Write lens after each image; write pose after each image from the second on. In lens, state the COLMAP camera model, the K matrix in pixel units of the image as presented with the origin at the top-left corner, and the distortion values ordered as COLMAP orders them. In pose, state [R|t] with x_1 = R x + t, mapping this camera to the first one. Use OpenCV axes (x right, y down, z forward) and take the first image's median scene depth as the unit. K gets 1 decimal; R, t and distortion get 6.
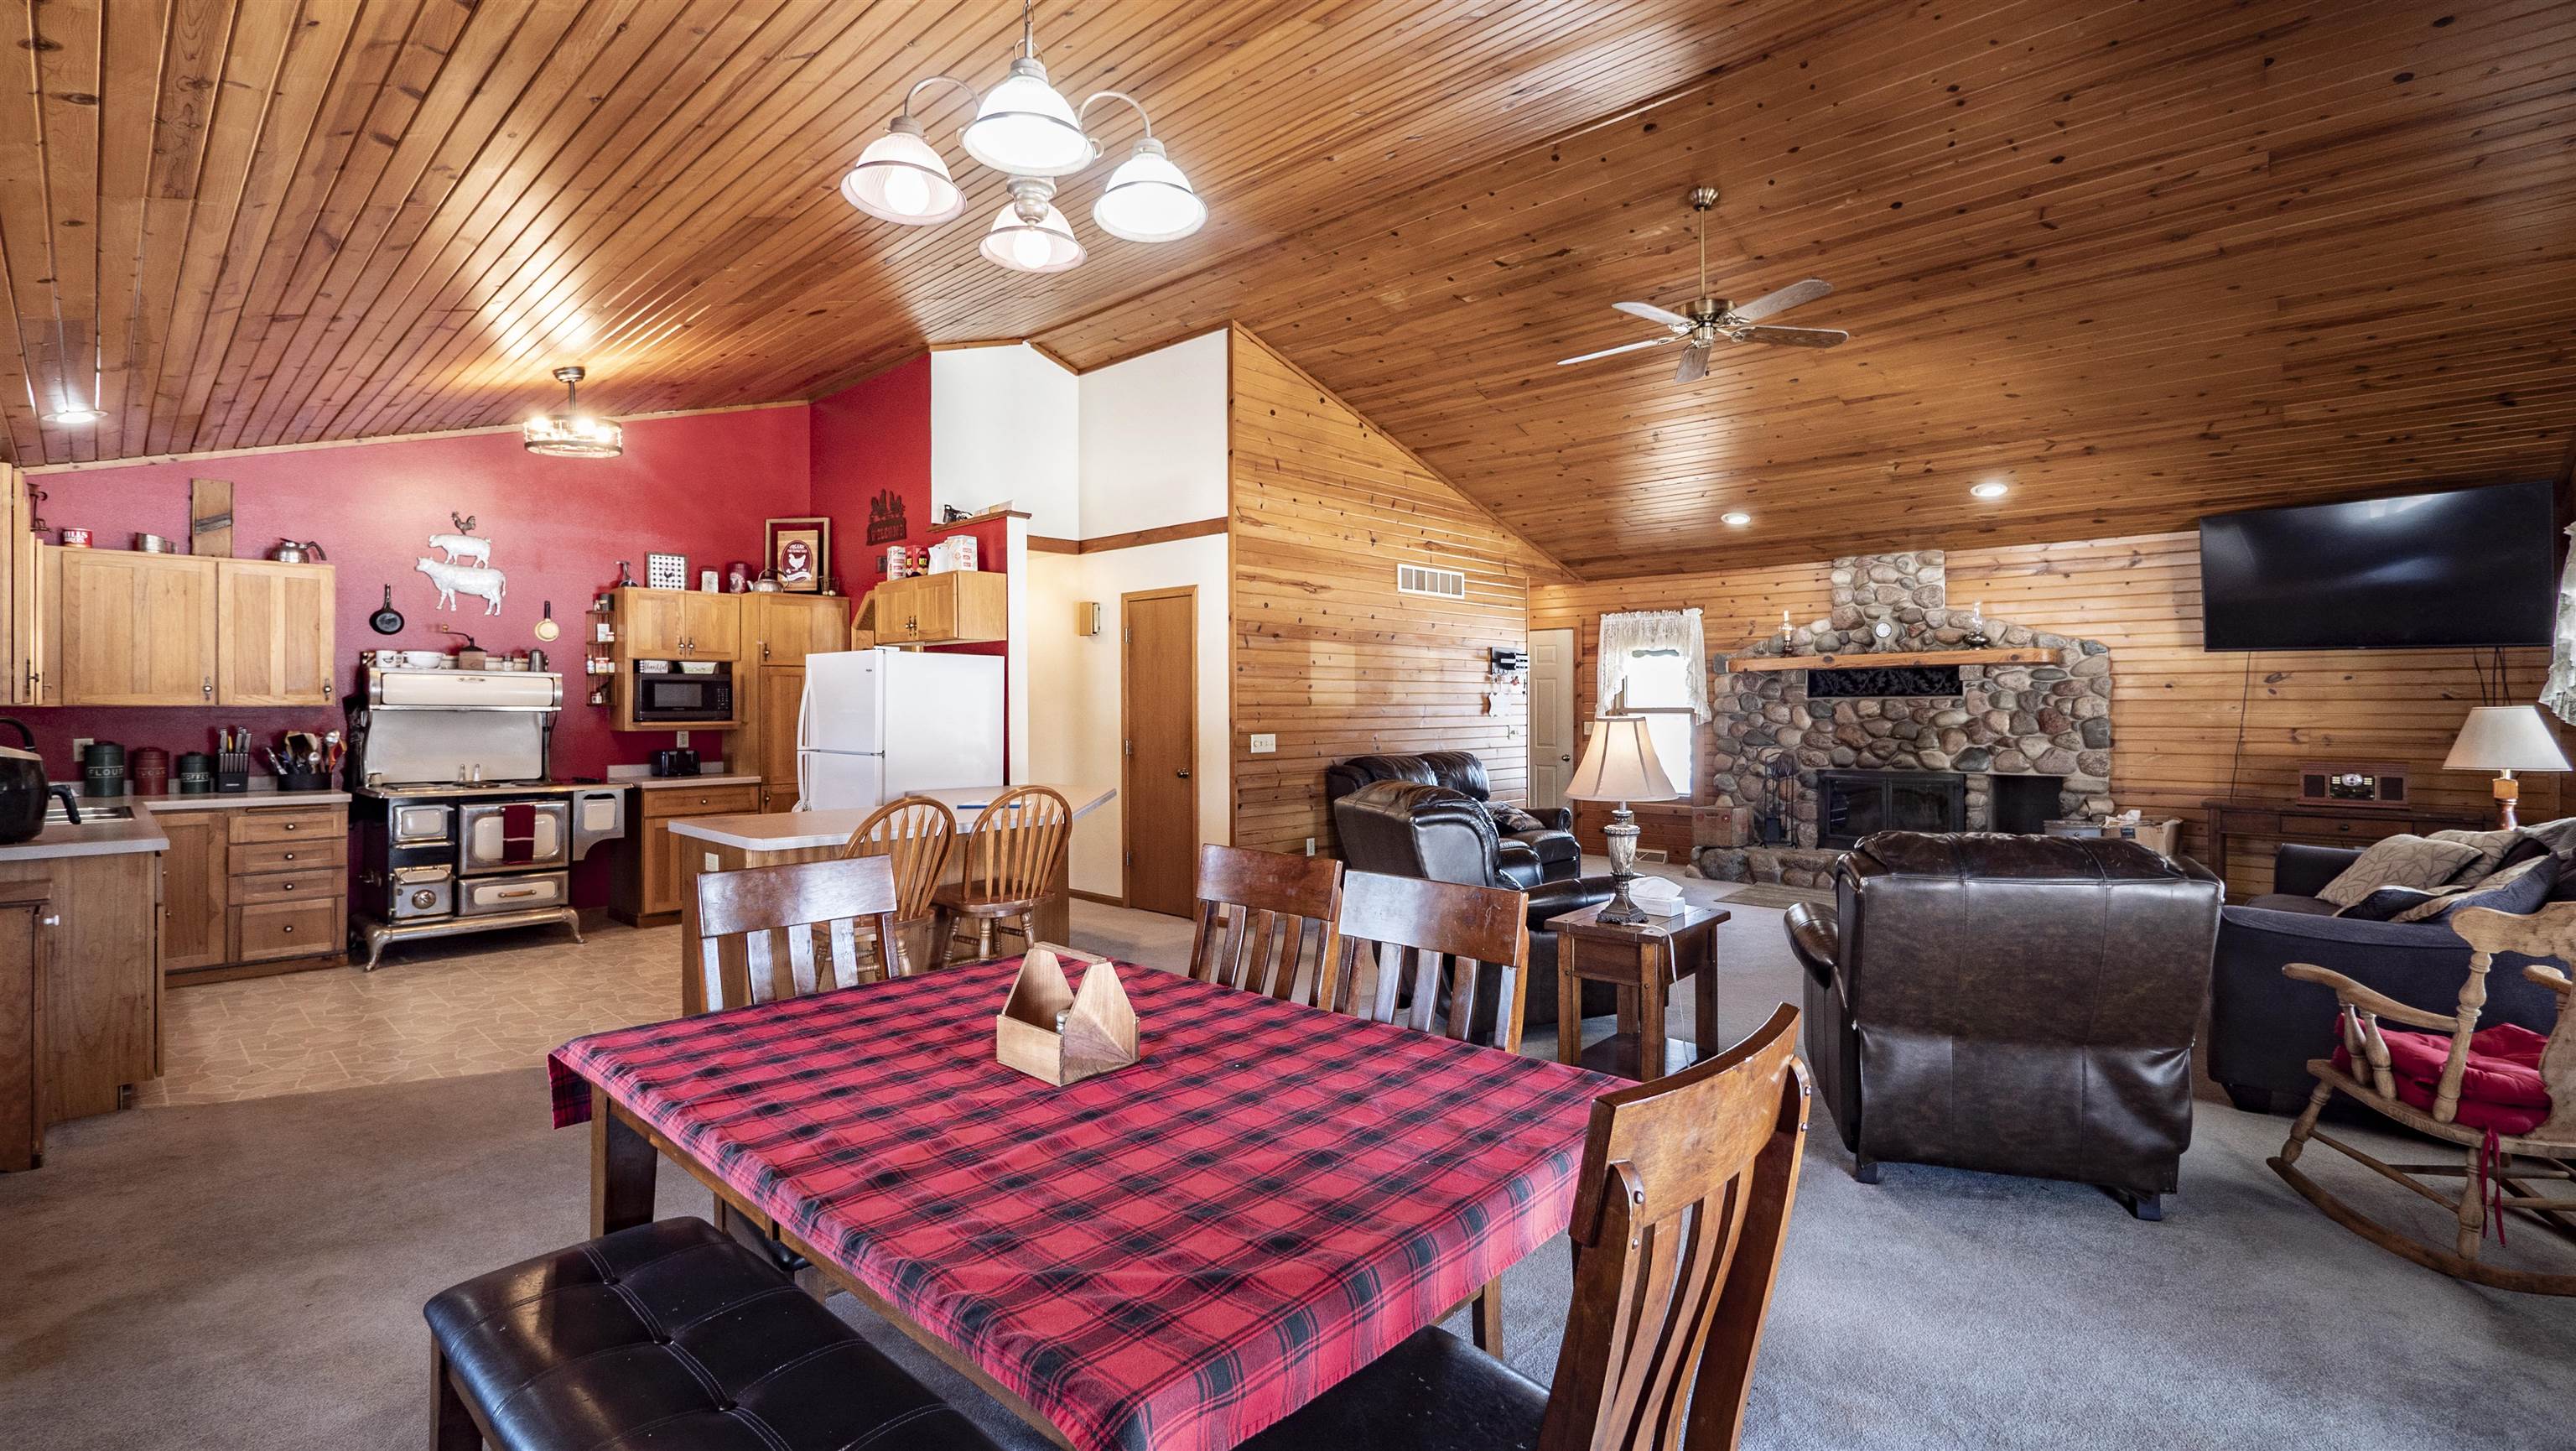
lens RADIAL K [[1114.8, 0, 1316.9], [0, 1114.8, 703.7], [0, 0, 1]] dist [-0.001412, -0.000082]
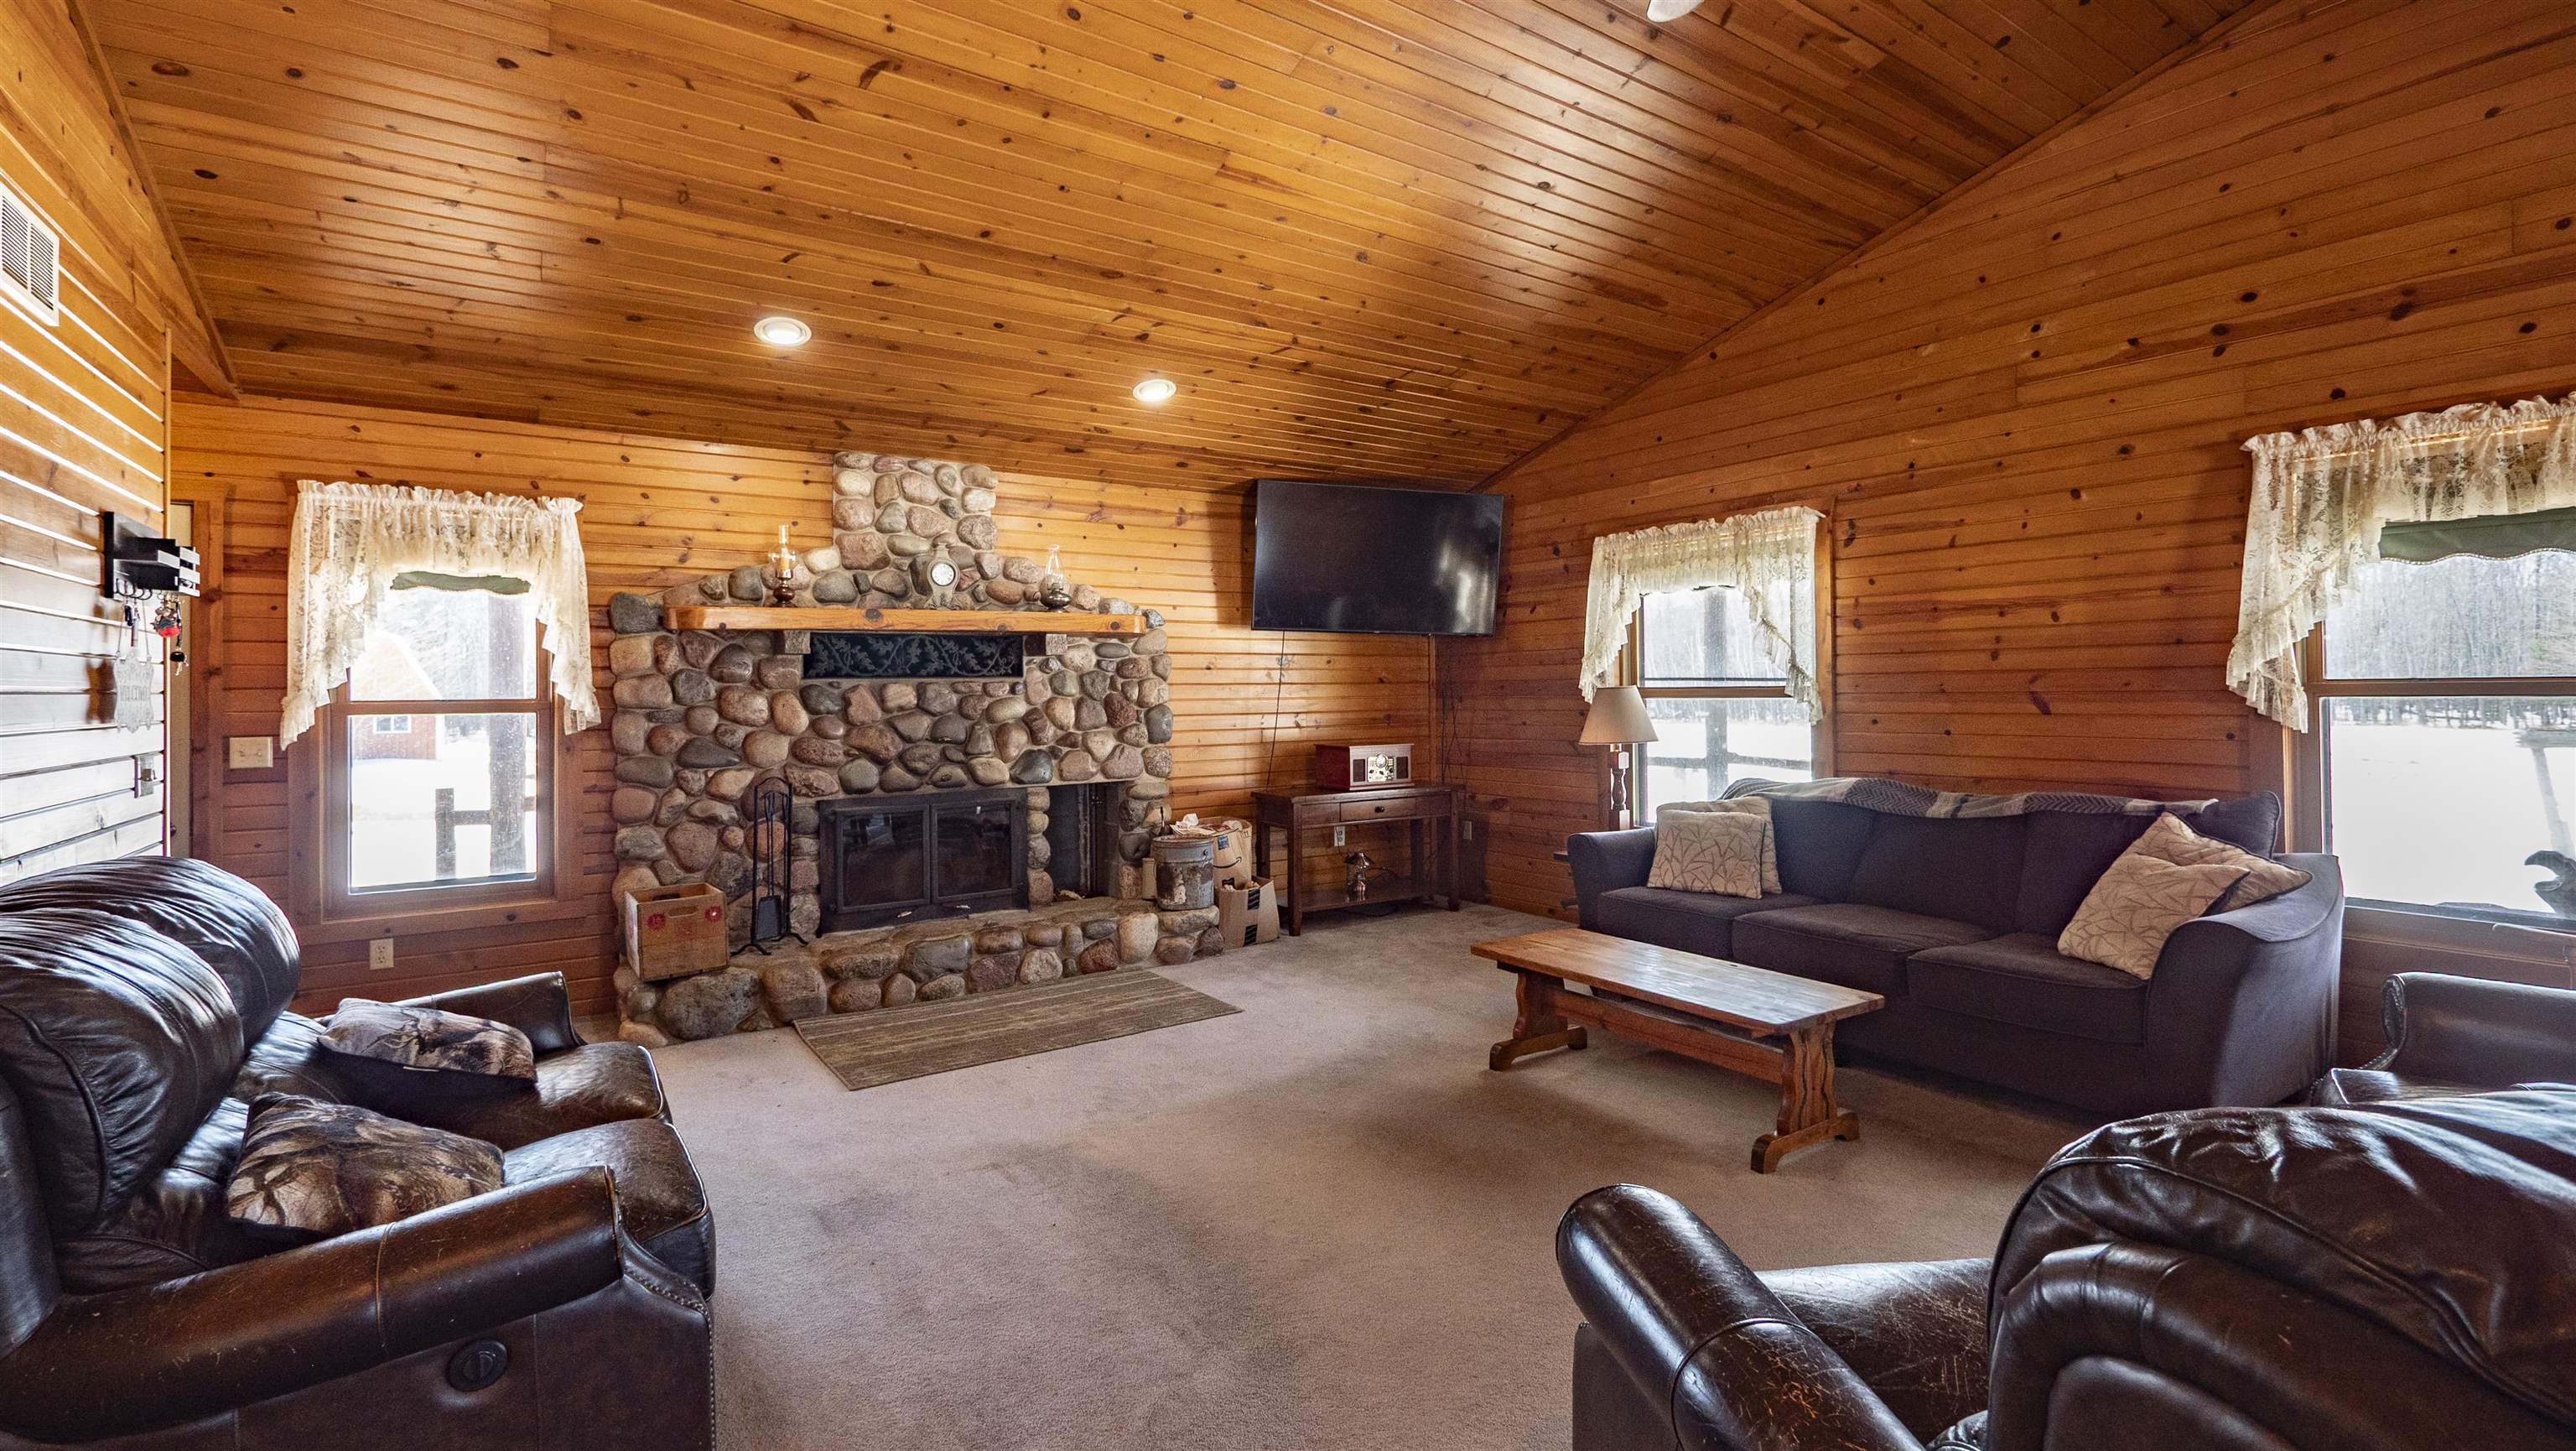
lens RADIAL K [[1114.8, 0, 1269.6], [0, 1114.8, 678.7], [0, 0, 1]] dist [-0.001412, -0.000082]
pose [[0.253370, 0.010697, 0.967310, -0.080927], [0.009396, 0.999864, -0.013518, 0.005452], [-0.967324, 0.012514, 0.253236, 0.782378]]
